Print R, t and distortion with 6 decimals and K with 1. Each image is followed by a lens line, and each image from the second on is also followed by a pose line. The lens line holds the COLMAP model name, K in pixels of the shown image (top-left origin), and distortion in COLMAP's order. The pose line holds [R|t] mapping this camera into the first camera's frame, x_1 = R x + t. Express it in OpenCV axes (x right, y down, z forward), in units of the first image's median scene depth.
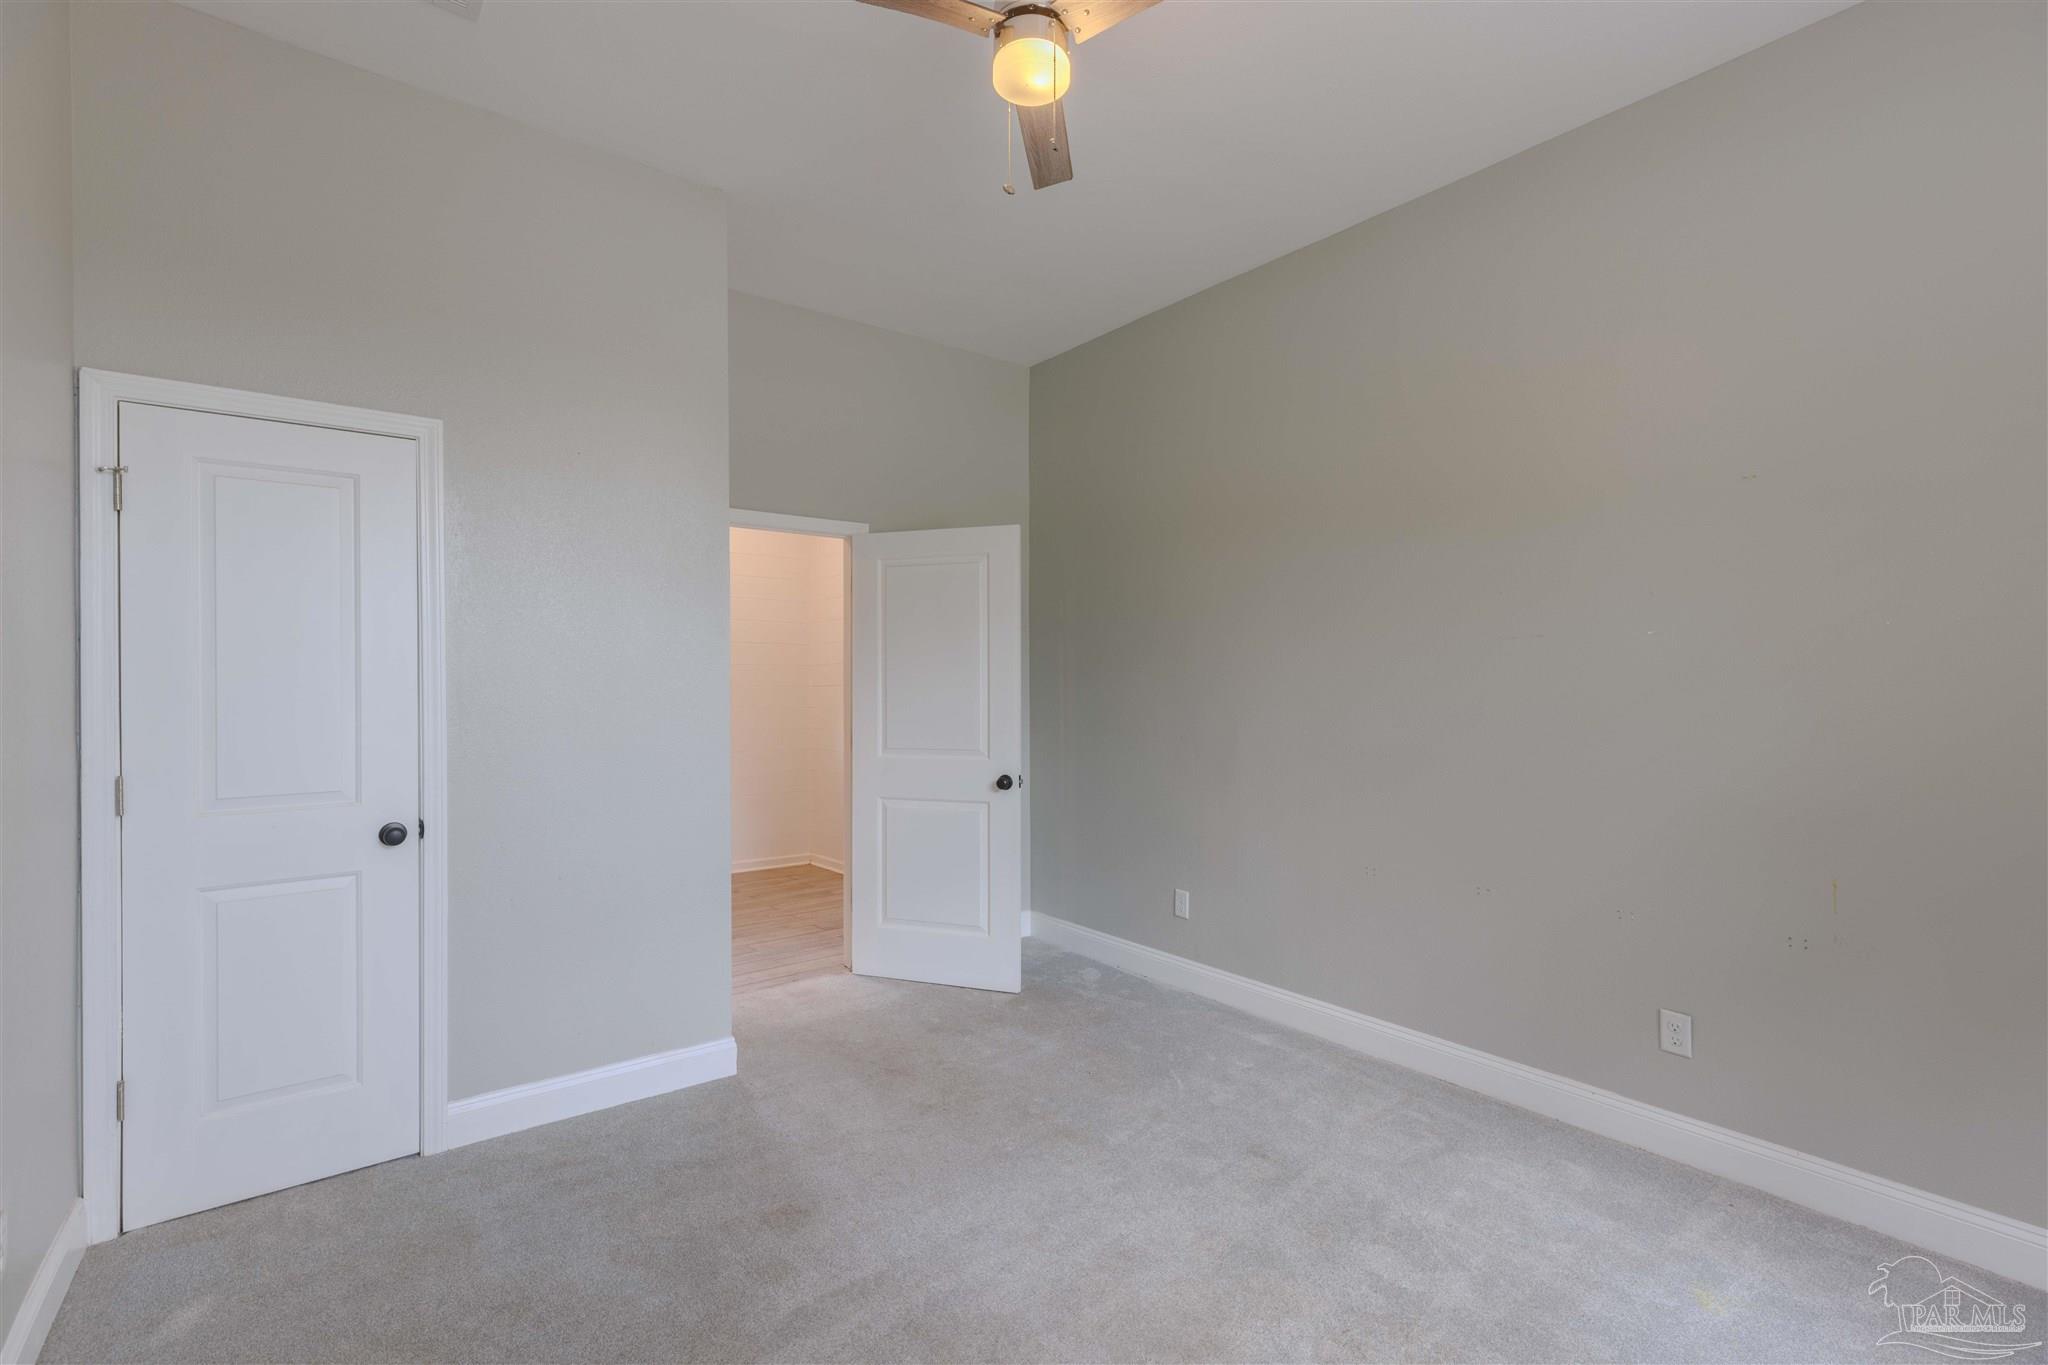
lens RADIAL K [[916.2, 0, 1022.4], [0, 916.2, 687.2], [0, 0, 1]] dist [0.006469, -0.000491]
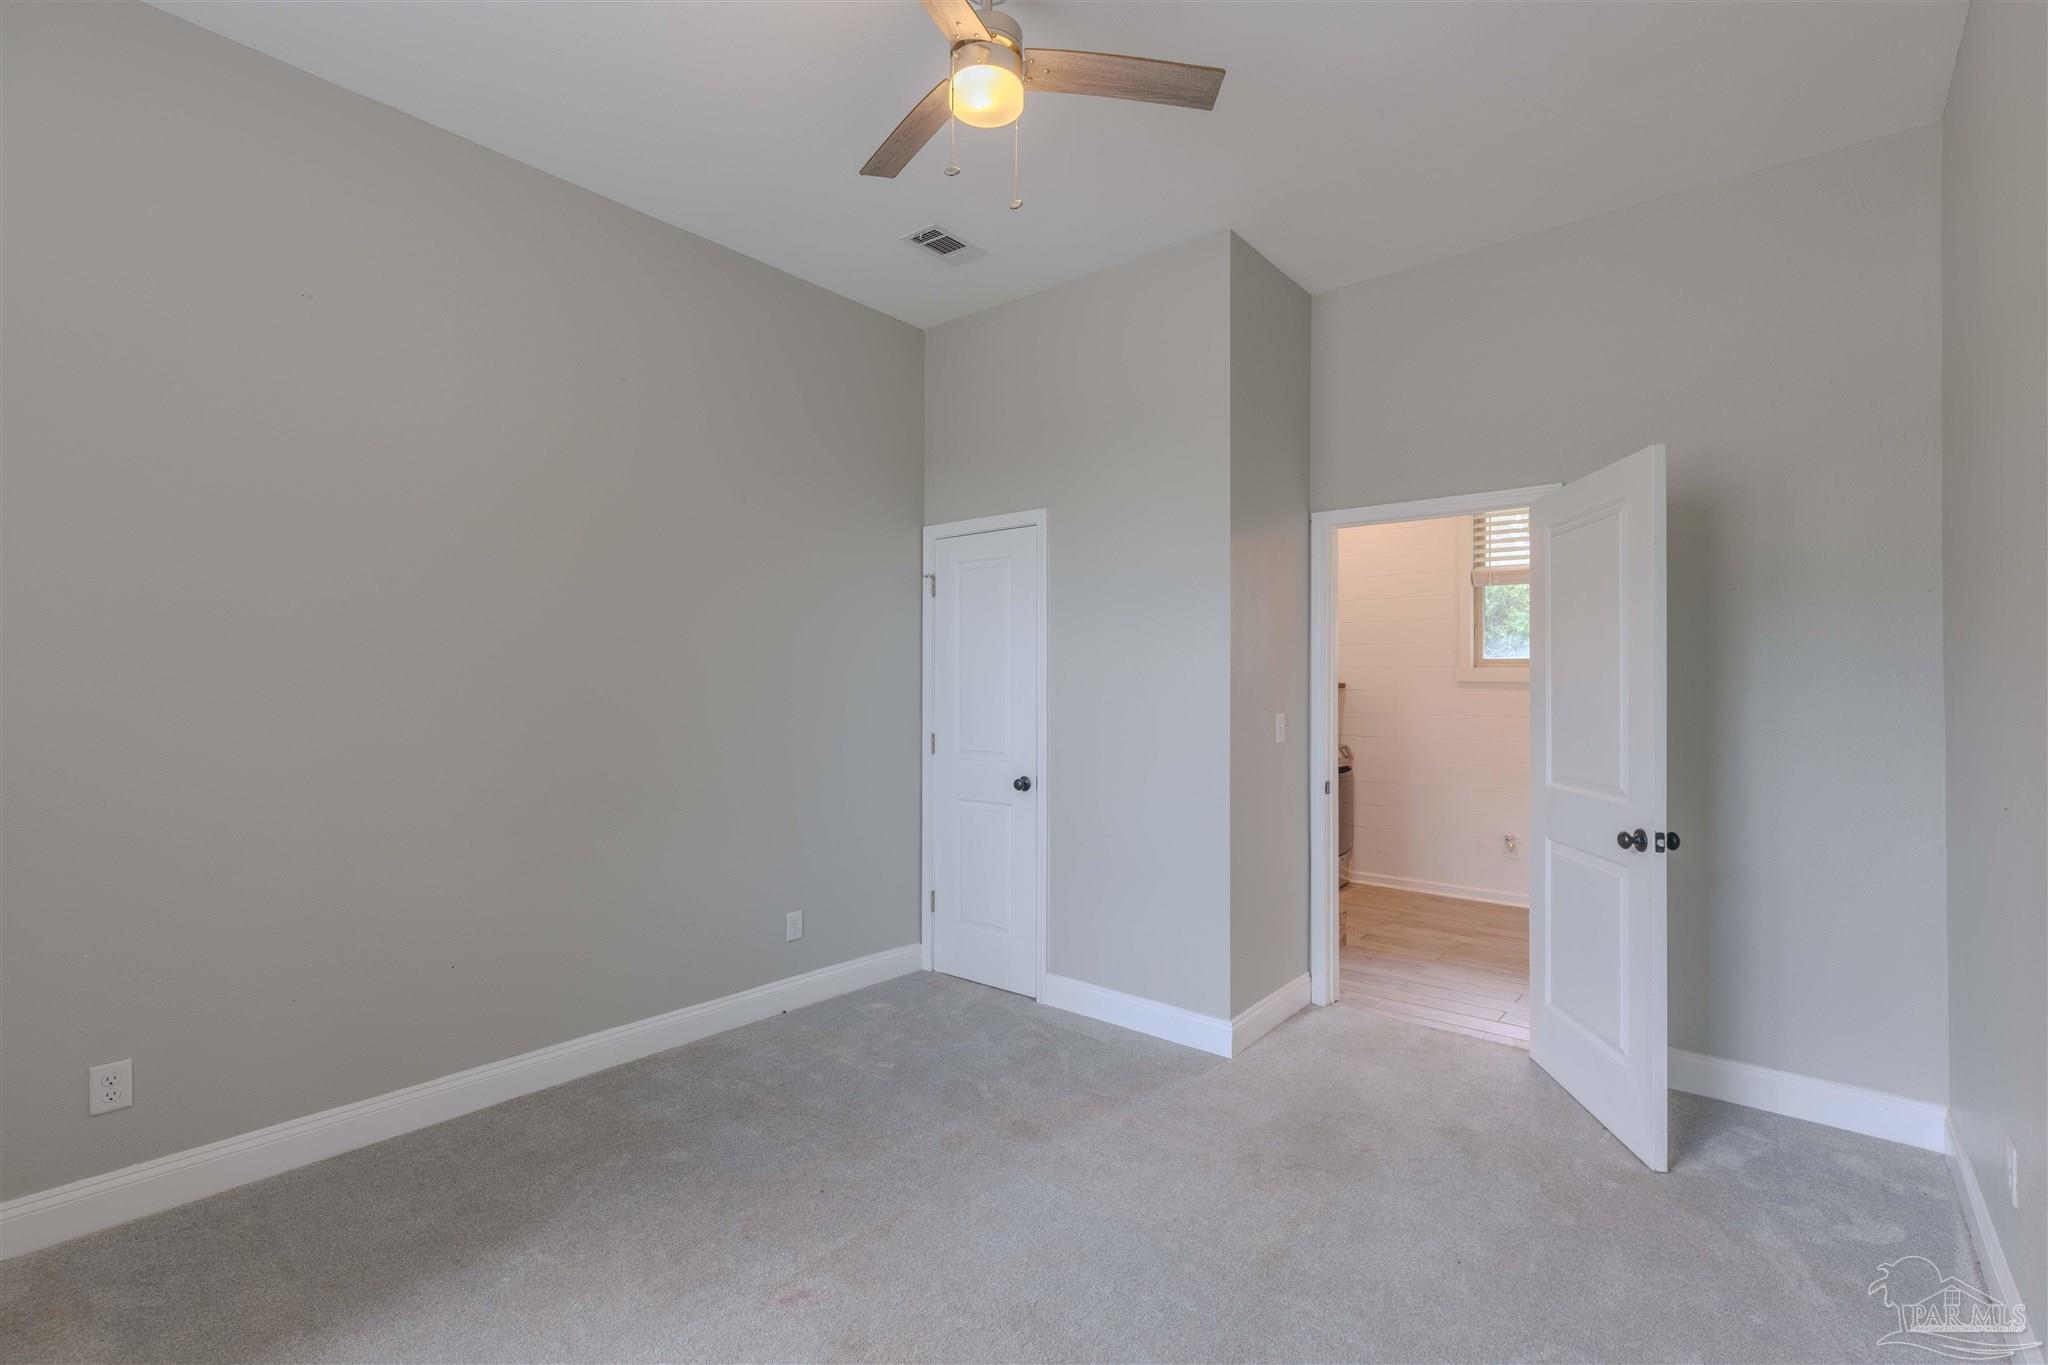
lens RADIAL K [[916.2, 0, 1020.2], [0, 916.2, 684.1], [0, 0, 1]] dist [0.006469, -0.000491]
pose [[0.227571, -0.000282, -0.973762, 0.788688], [-0.011033, 0.999935, -0.002868, -0.002311], [0.973699, 0.011397, 0.227553, 0.621358]]
